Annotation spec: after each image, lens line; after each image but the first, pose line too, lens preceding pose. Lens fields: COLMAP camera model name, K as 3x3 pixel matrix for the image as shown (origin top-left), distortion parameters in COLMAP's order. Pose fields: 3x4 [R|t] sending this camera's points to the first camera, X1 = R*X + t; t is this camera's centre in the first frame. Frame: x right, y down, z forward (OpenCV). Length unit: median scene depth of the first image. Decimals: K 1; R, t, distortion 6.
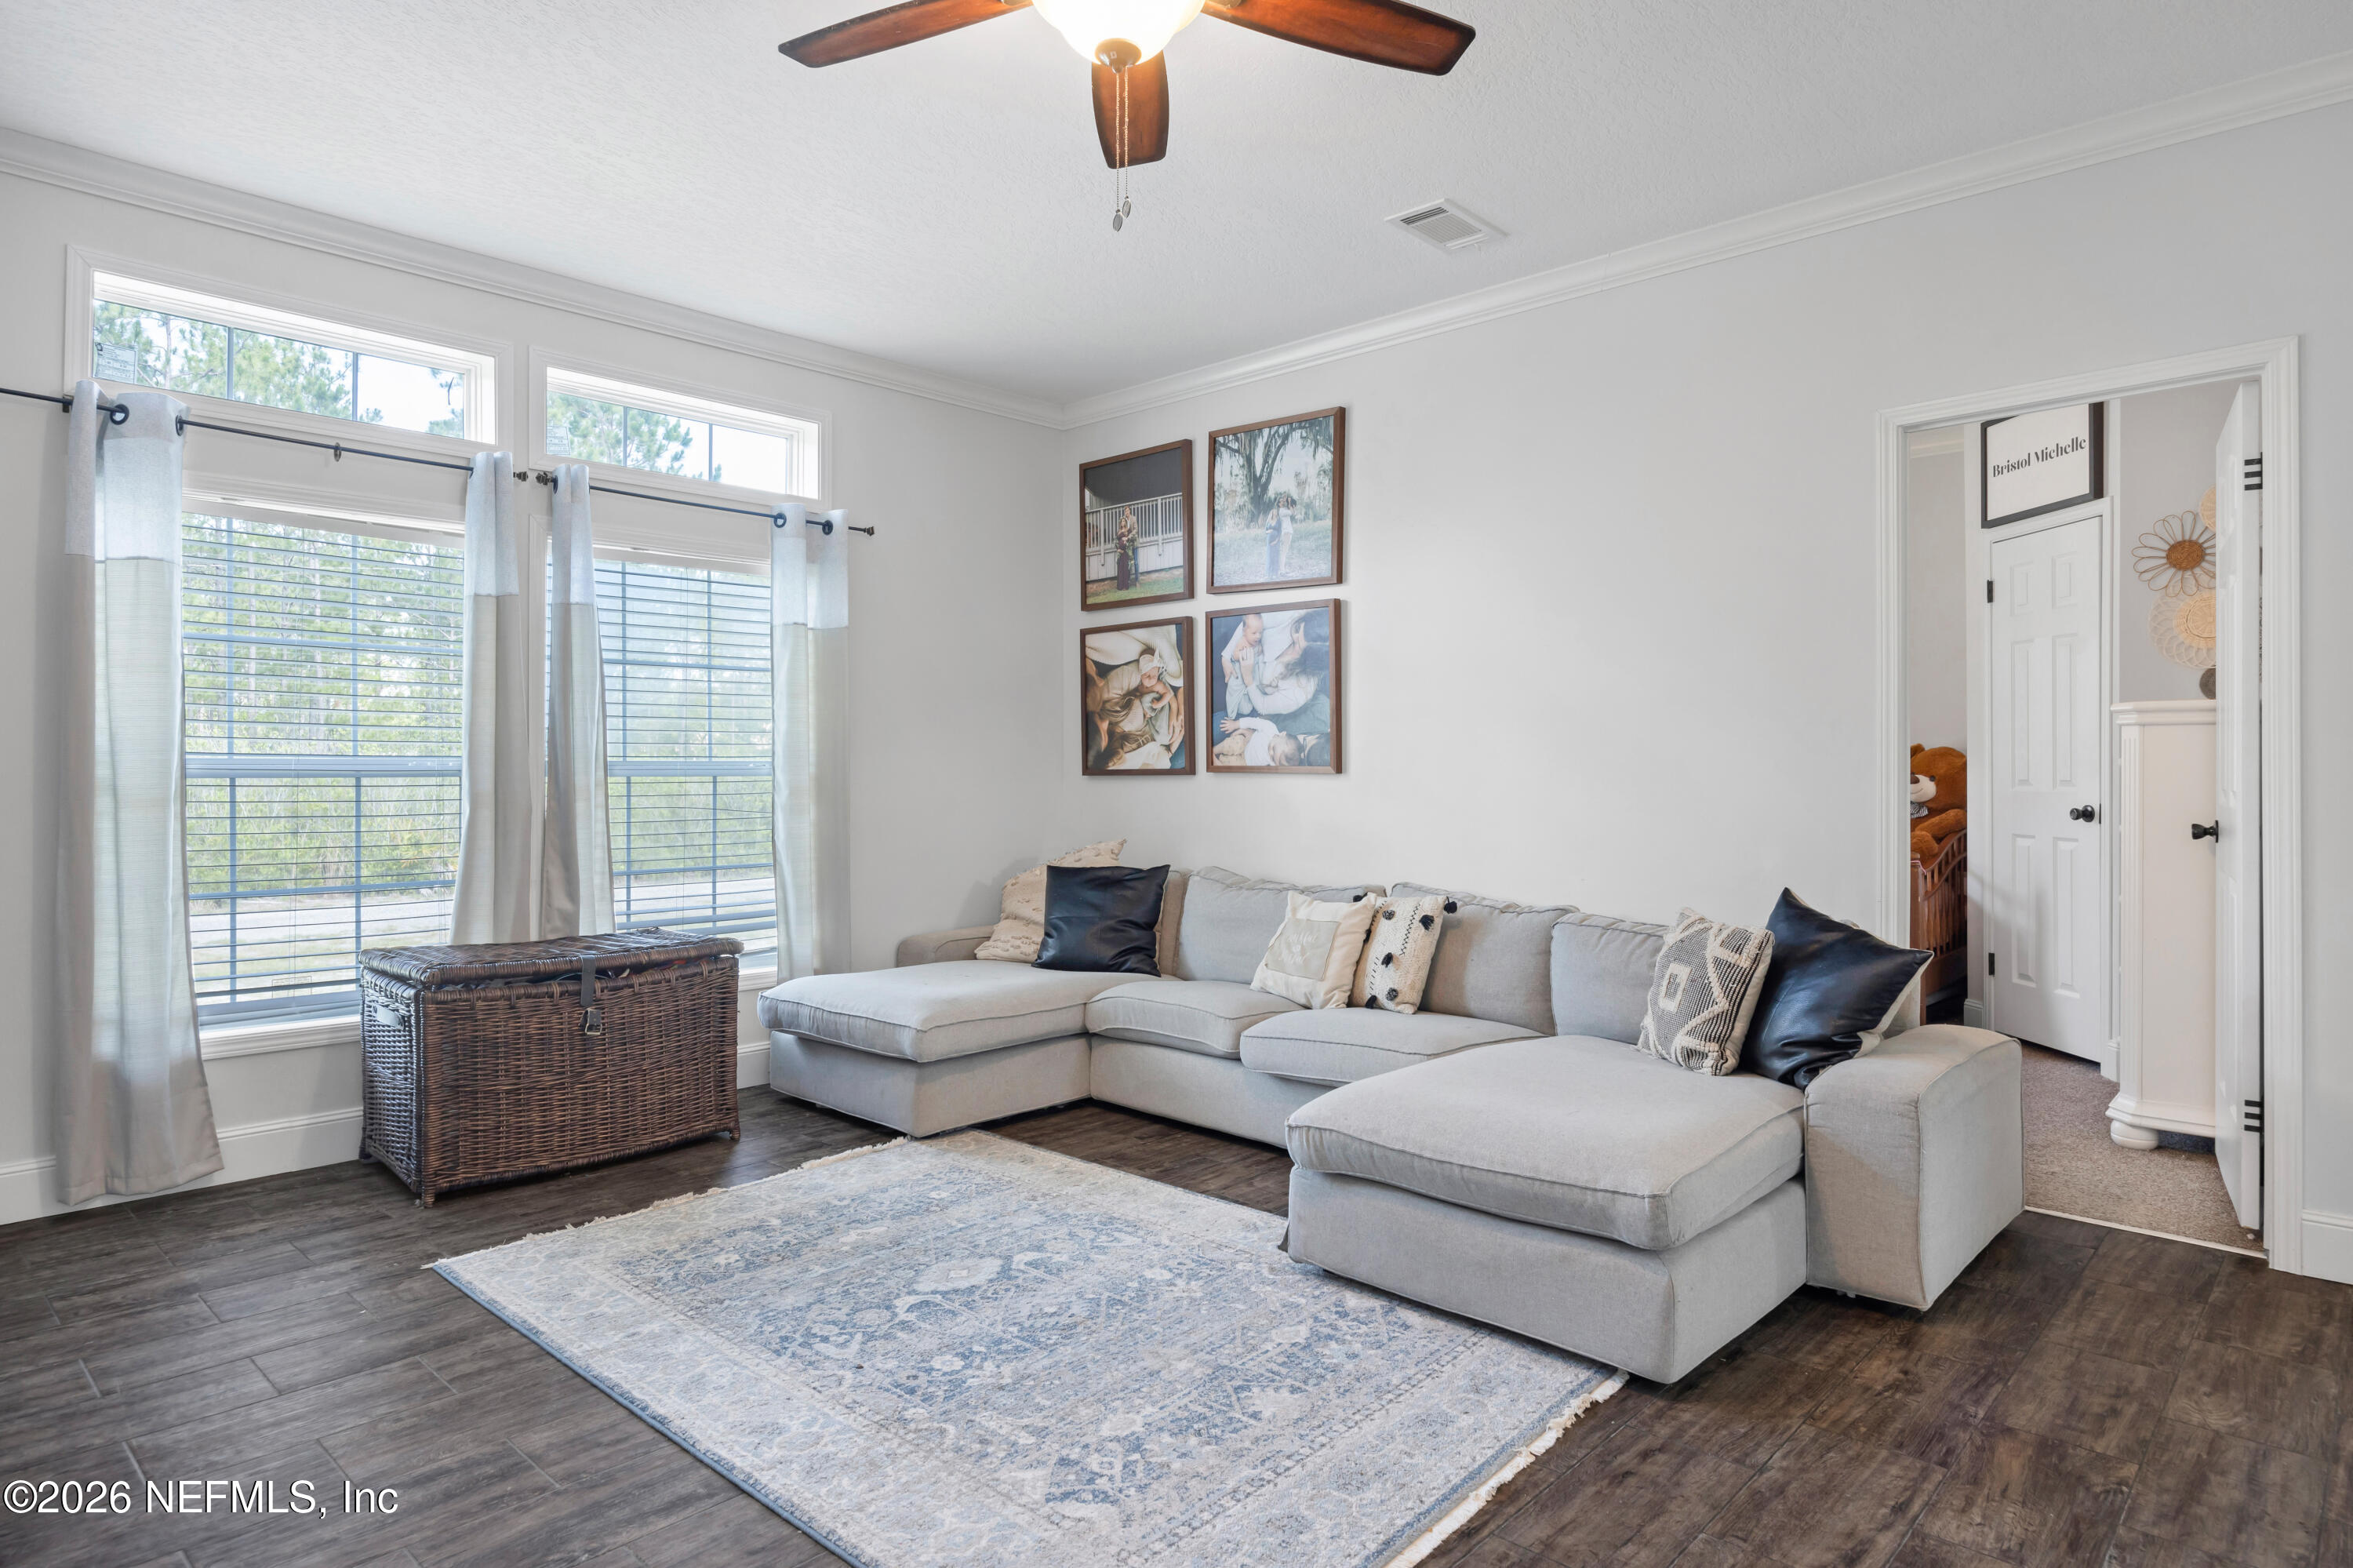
lens RADIAL K [[1322.6, 0, 1137.1], [0, 1322.6, 776.2], [0, 0, 1]] dist [-0.004268, -0.001031]
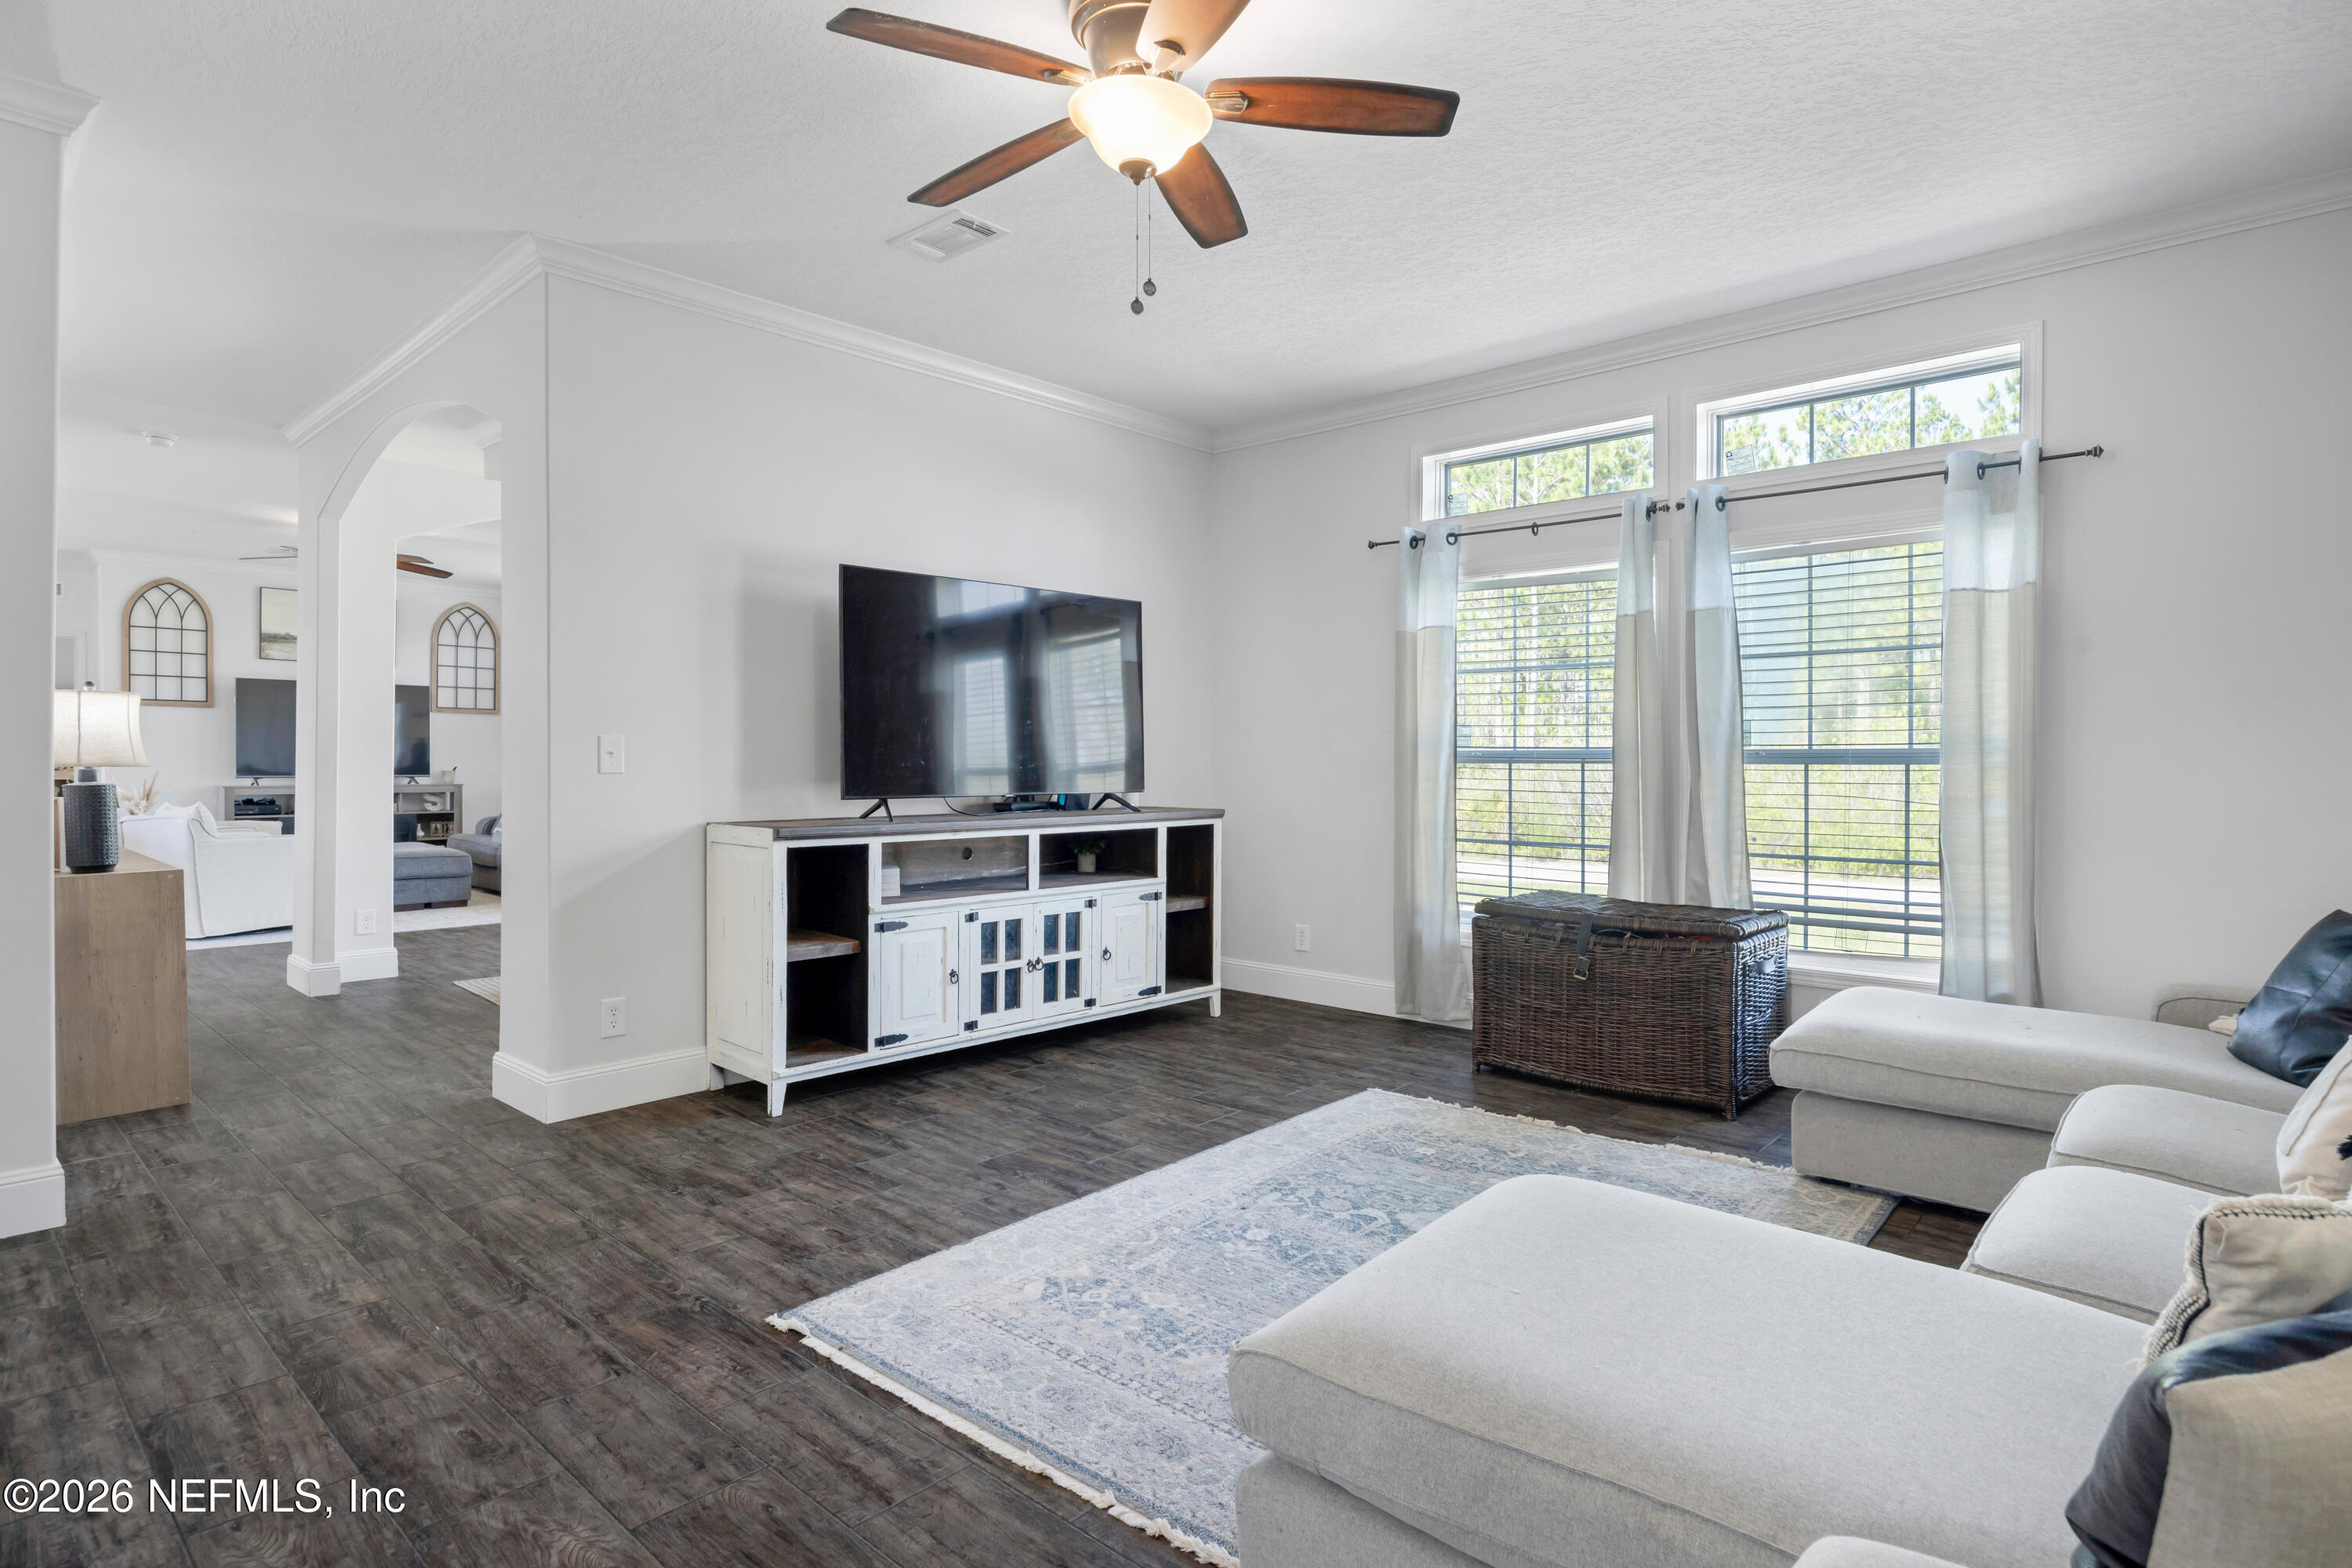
lens RADIAL K [[1185.8, 0, 1176.0], [0, 1185.8, 784.0], [0, 0, 1]] dist [-0.020248, -0.000385]
pose [[0.038300, 0.020528, -0.999055, 0.603050], [-0.003656, 0.999785, 0.020403, -0.001471], [0.999260, 0.002871, 0.038367, 0.554210]]
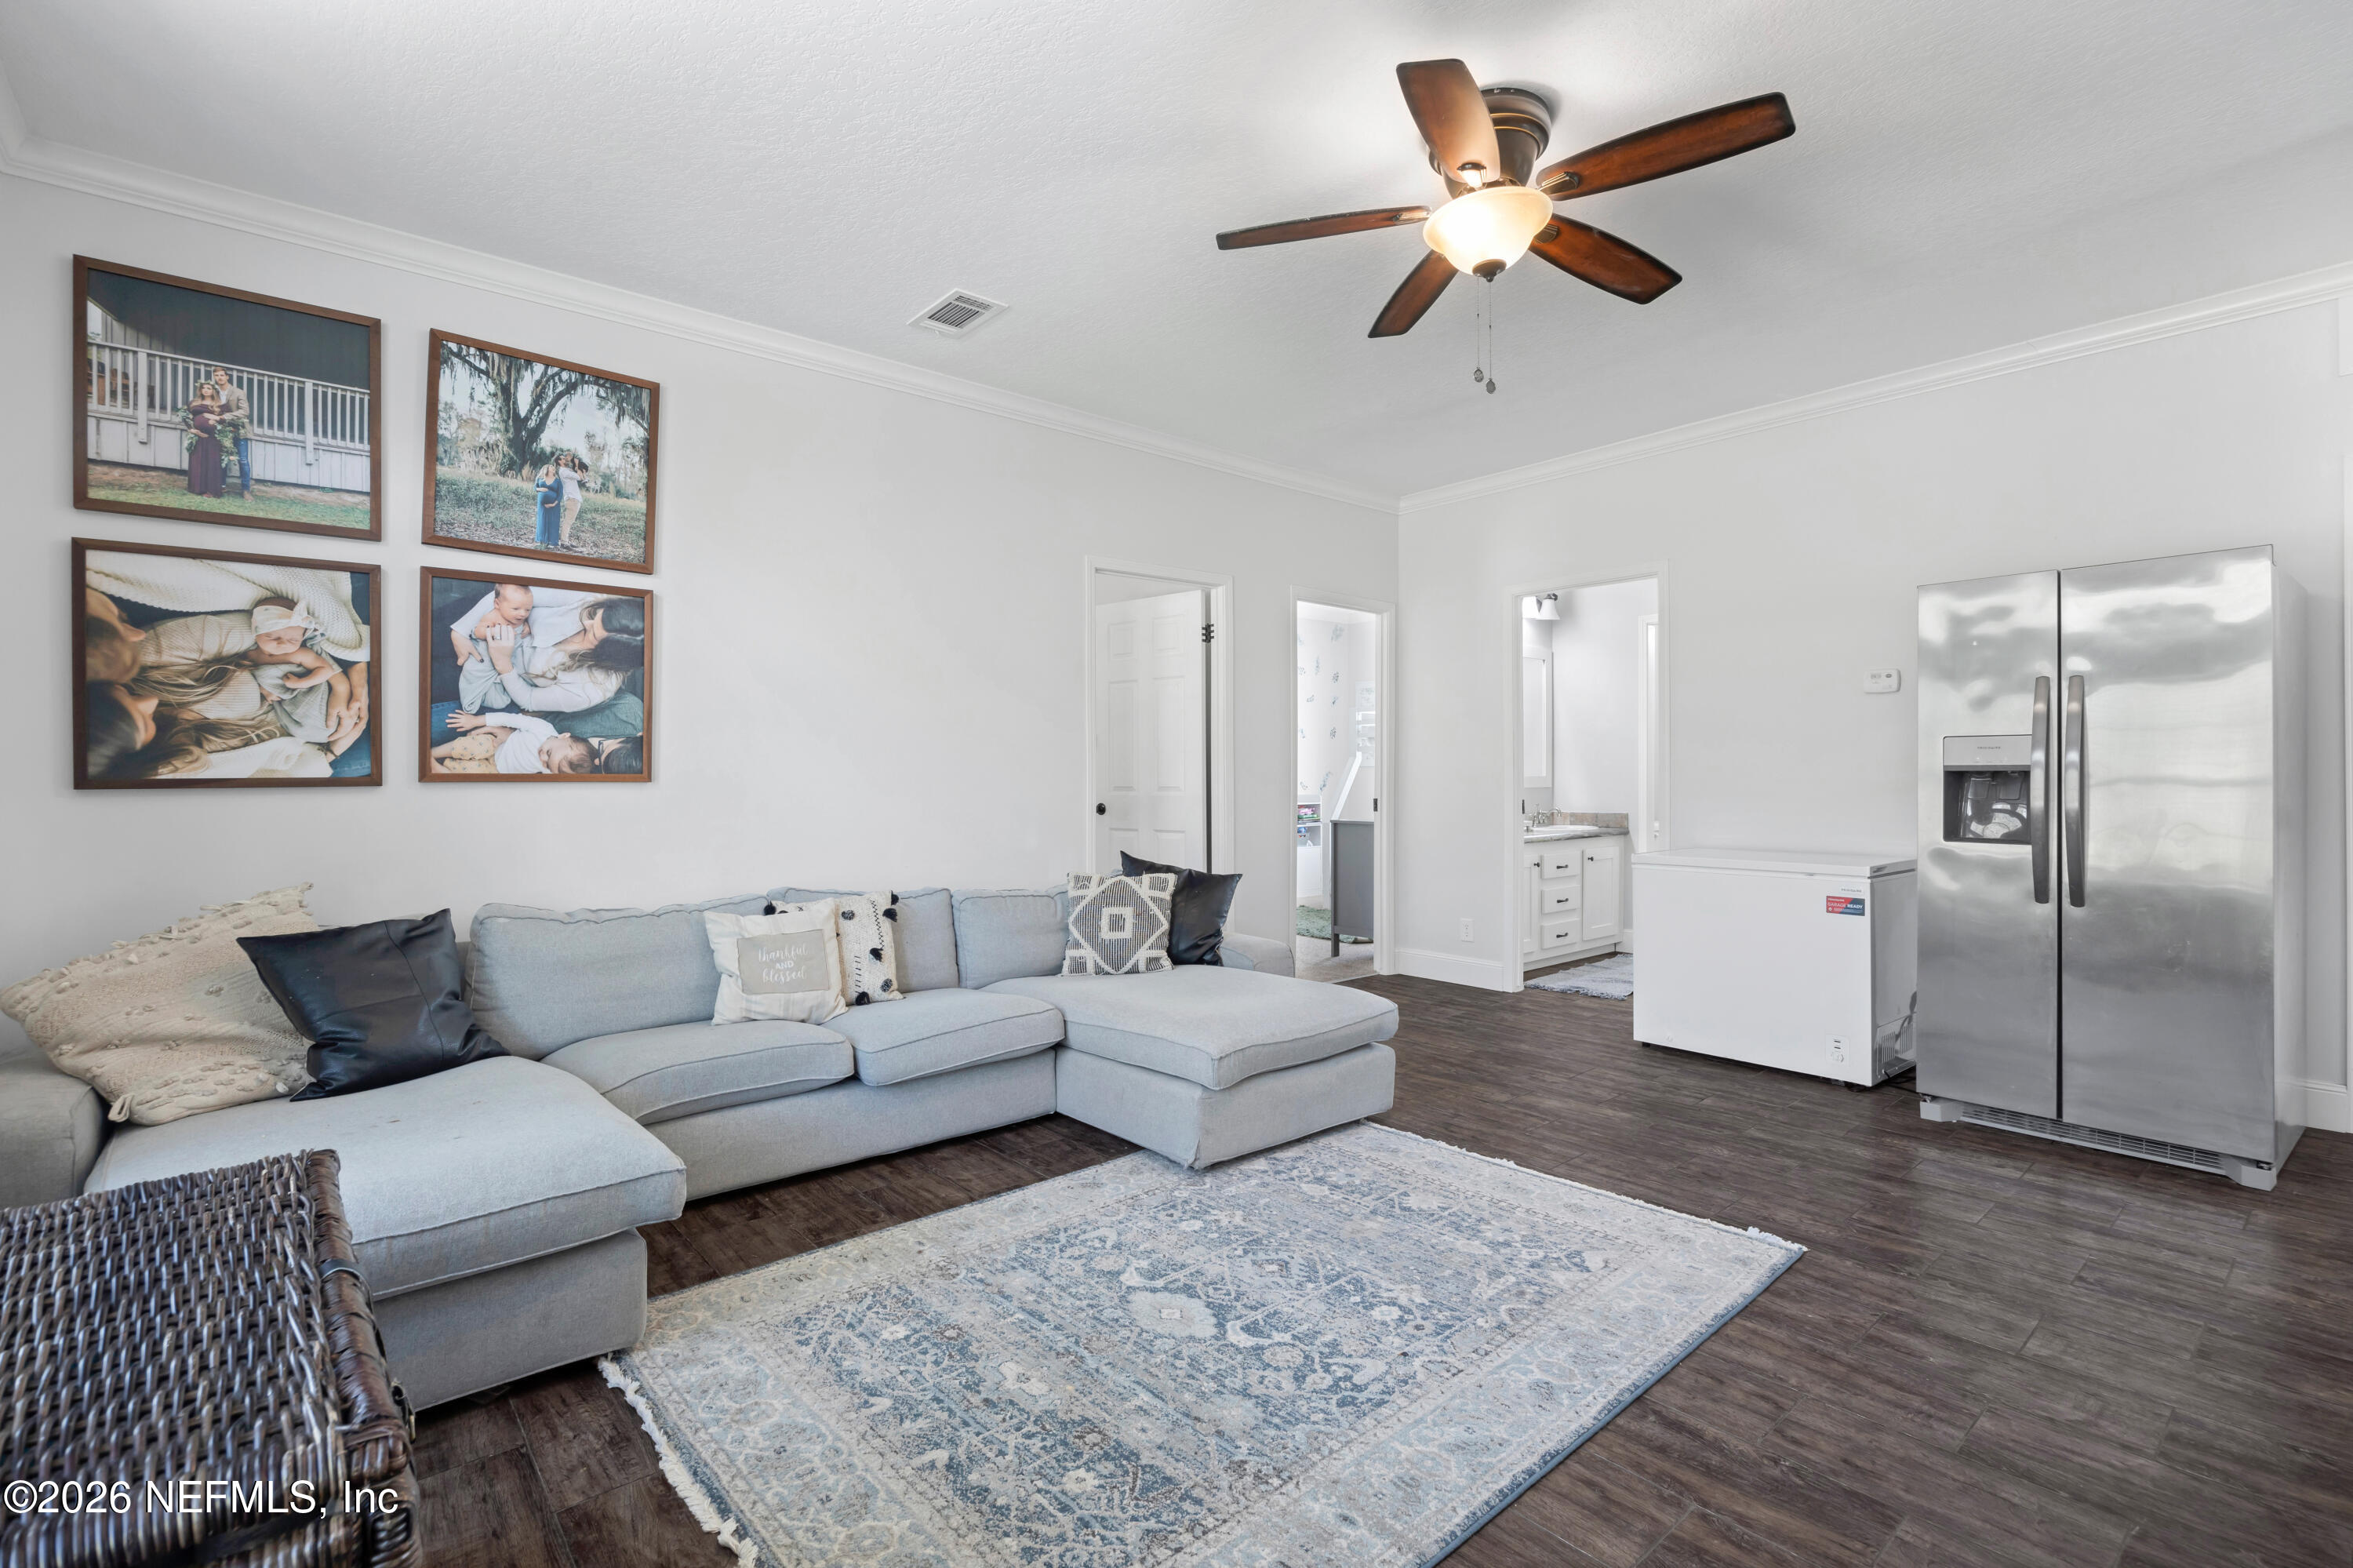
lens RADIAL K [[1085.5, 0, 1165.4], [0, 1085.5, 774.4], [0, 0, 1]] dist [-0.010726, -0.000097]
pose [[0.093806, 0.000521, 0.995590, -0.670673], [0.007344, 0.999972, -0.001215, -0.004600], [-0.995563, 0.007426, 0.093799, 0.690672]]
